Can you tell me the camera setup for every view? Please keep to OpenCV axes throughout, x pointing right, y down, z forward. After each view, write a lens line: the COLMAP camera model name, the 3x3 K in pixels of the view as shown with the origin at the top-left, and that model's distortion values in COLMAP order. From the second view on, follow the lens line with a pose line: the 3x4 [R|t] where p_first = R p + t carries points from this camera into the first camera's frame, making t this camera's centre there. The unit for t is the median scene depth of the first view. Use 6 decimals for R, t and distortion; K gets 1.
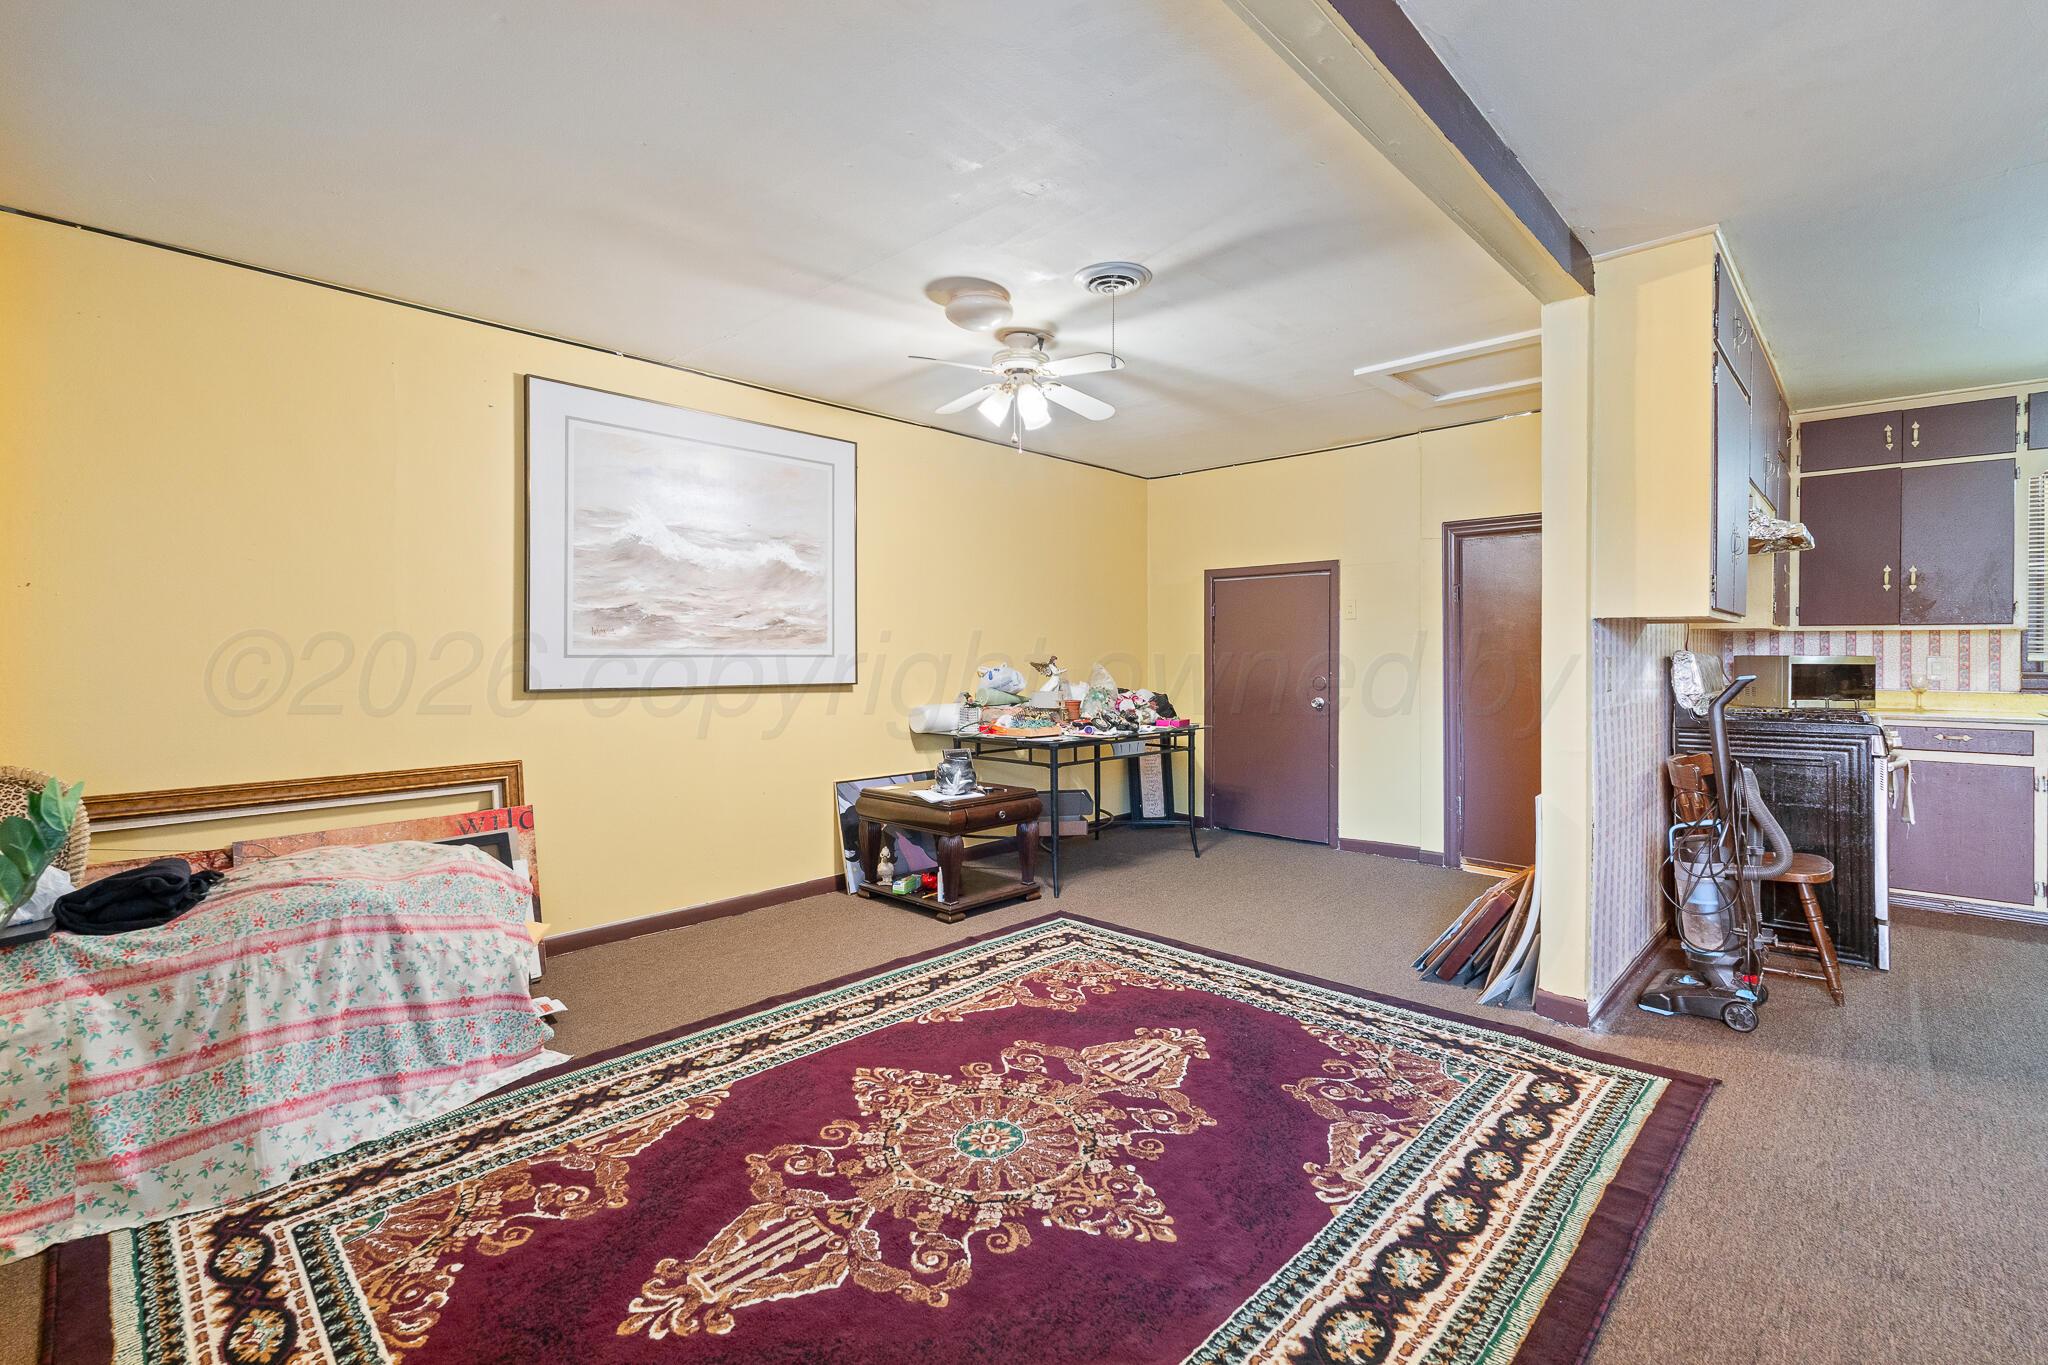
lens RADIAL K [[913.2, 0, 1026.4], [0, 913.2, 656.9], [0, 0, 1]] dist [-0.003982, -0.000469]
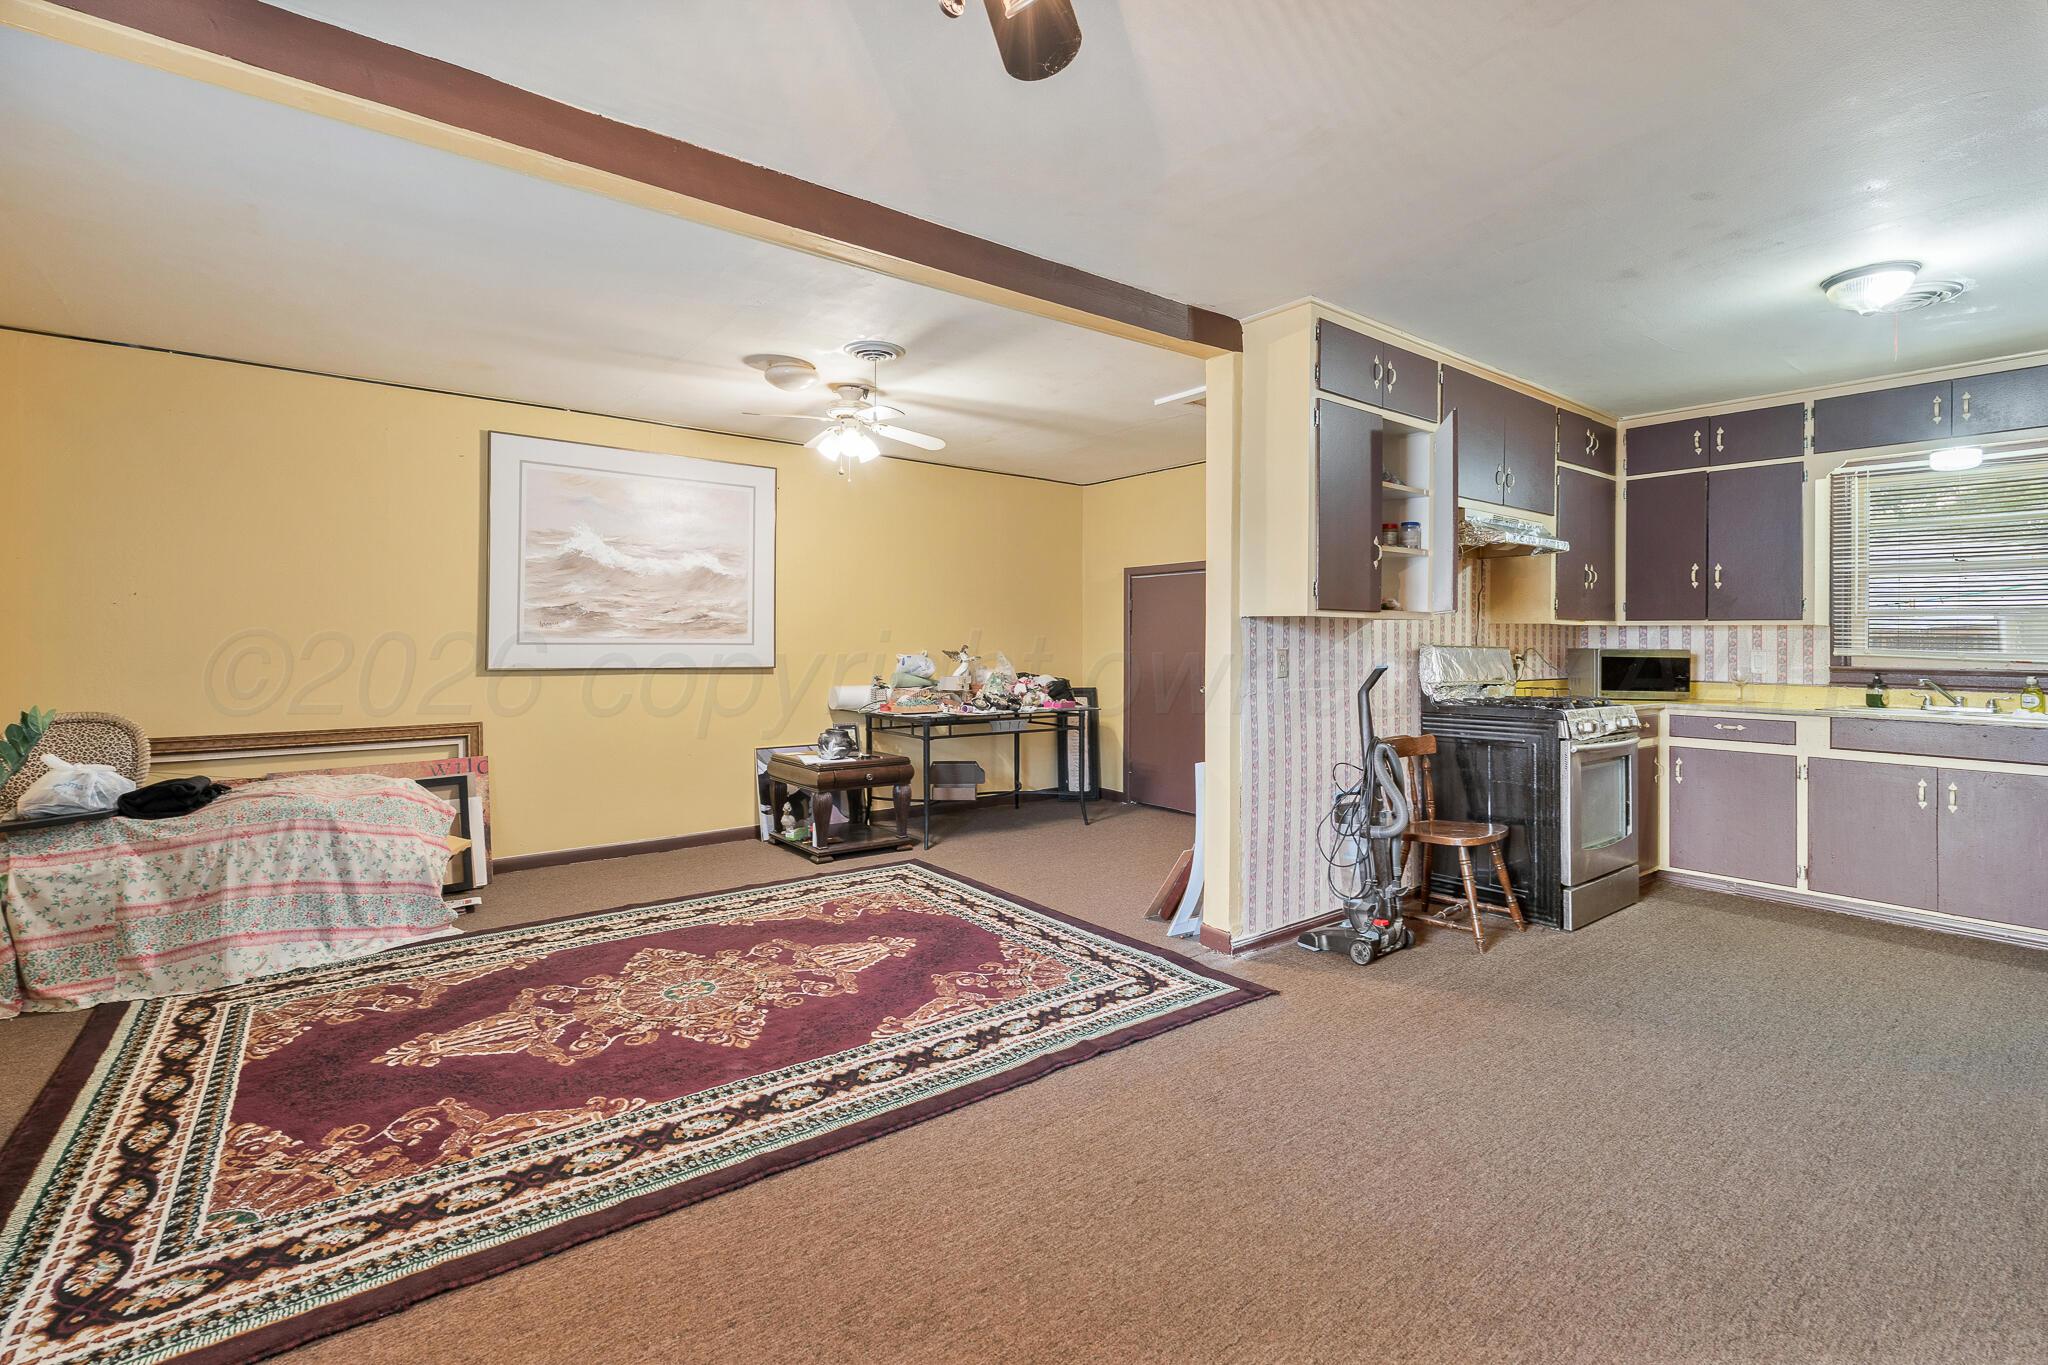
lens RADIAL K [[924.1, 0, 1033.0], [0, 924.1, 634.1], [0, 0, 1]] dist [-0.005801, 0.000054]
pose [[0.989535, 0.003825, -0.144245, 0.597148], [-0.005535, 0.999919, -0.011455, -0.004625], [0.144190, 0.012133, 0.989476, -0.289985]]
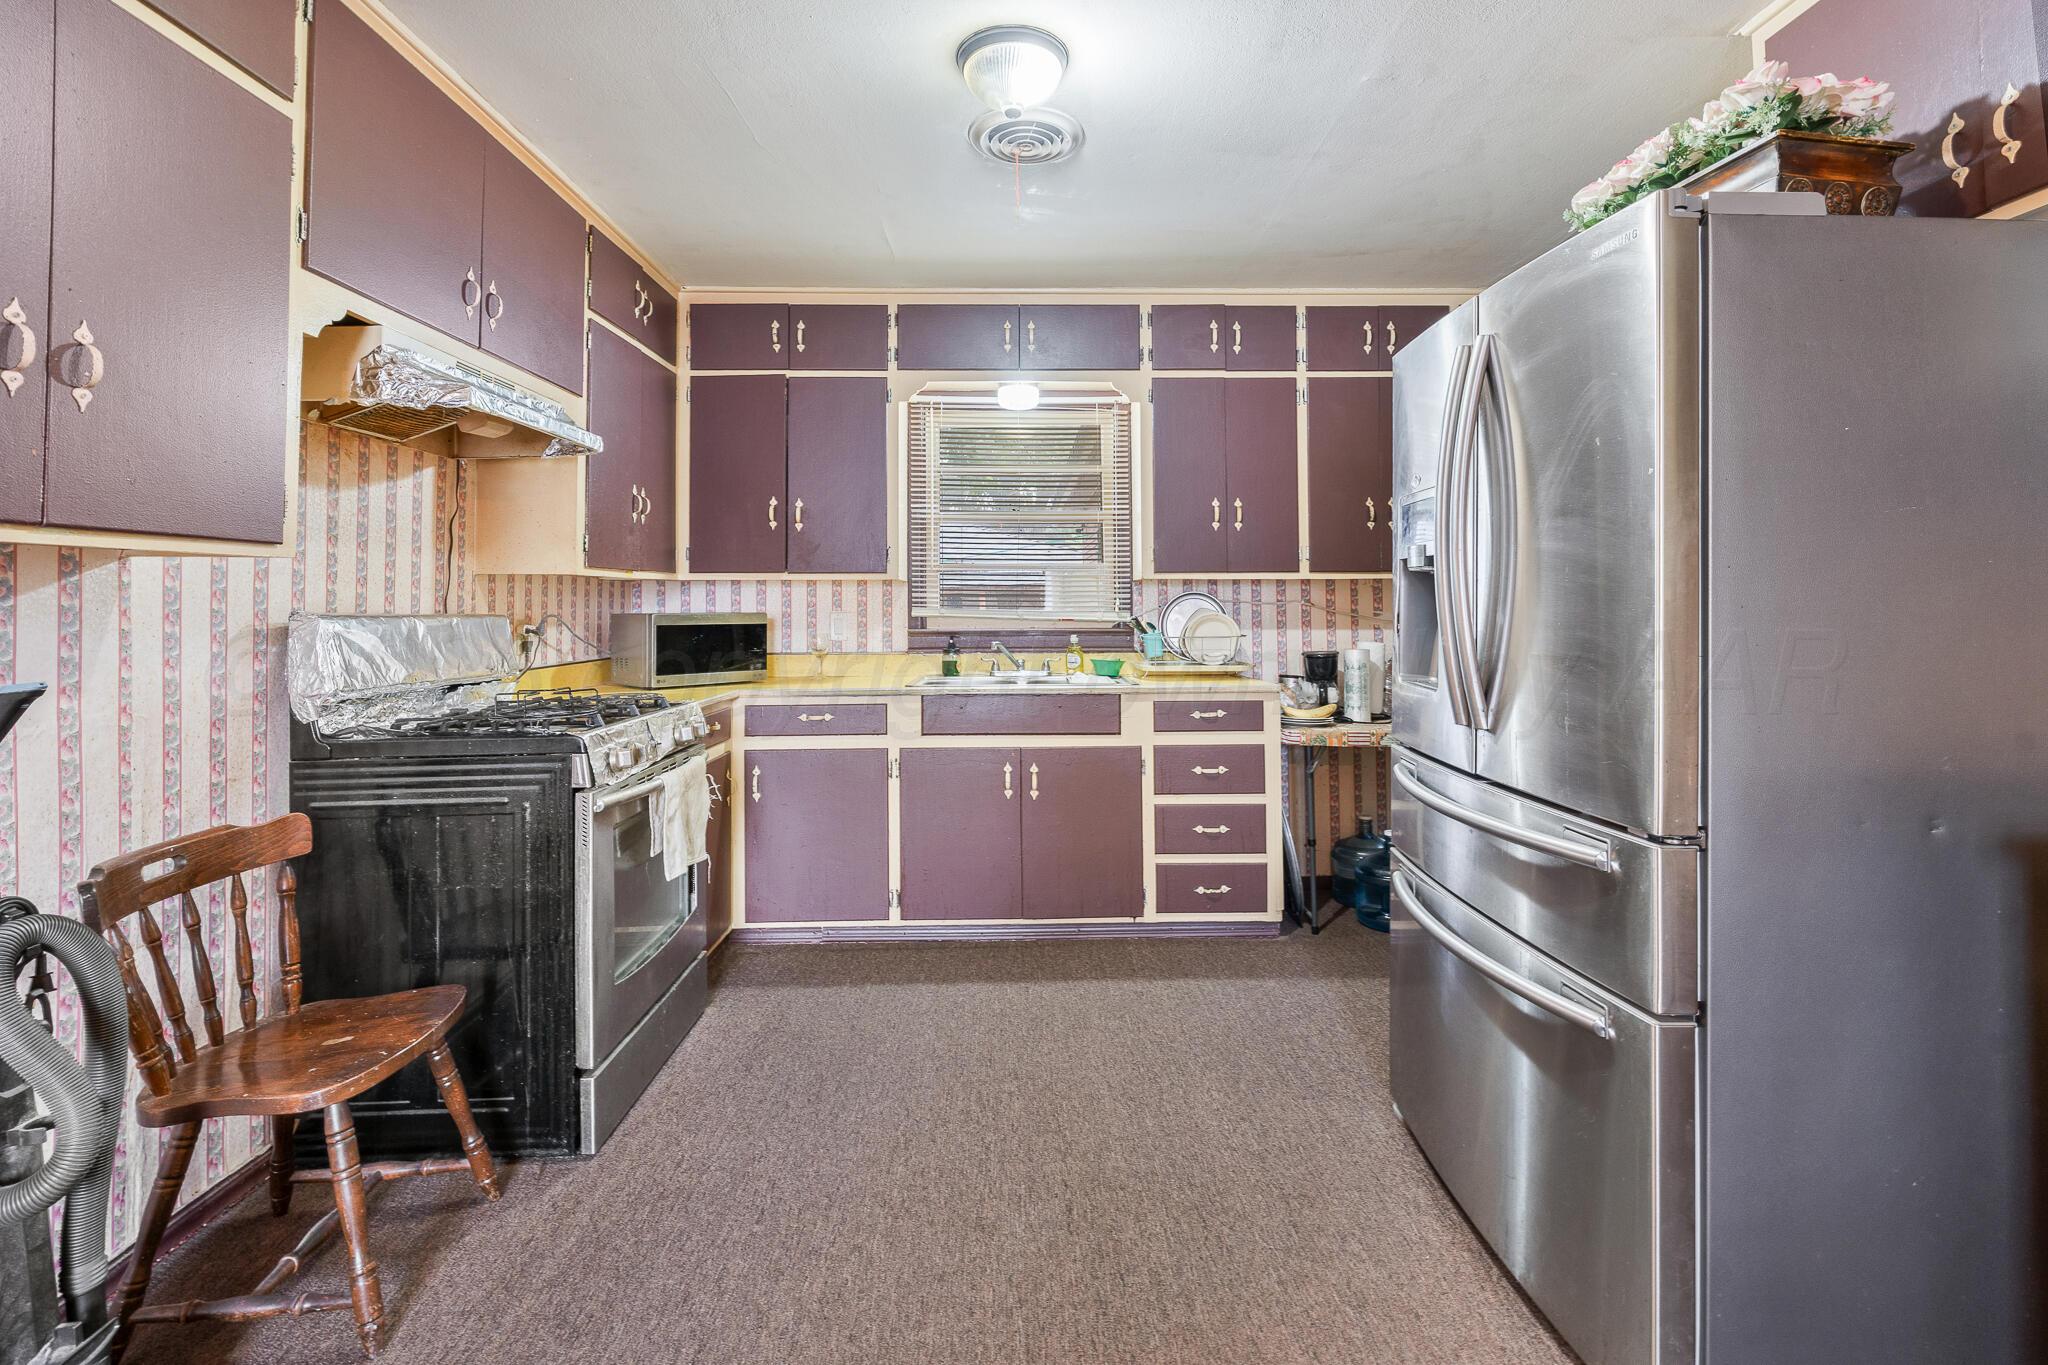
lens RADIAL K [[934.5, 0, 1030.8], [0, 934.5, 581.5], [0, 0, 1]] dist [-0.002435, -0.000274]
pose [[0.716201, 0.009229, 0.697833, 0.951192], [0.011201, 0.999632, -0.024716, -0.009622], [-0.697804, 0.025518, 0.715834, 0.472711]]
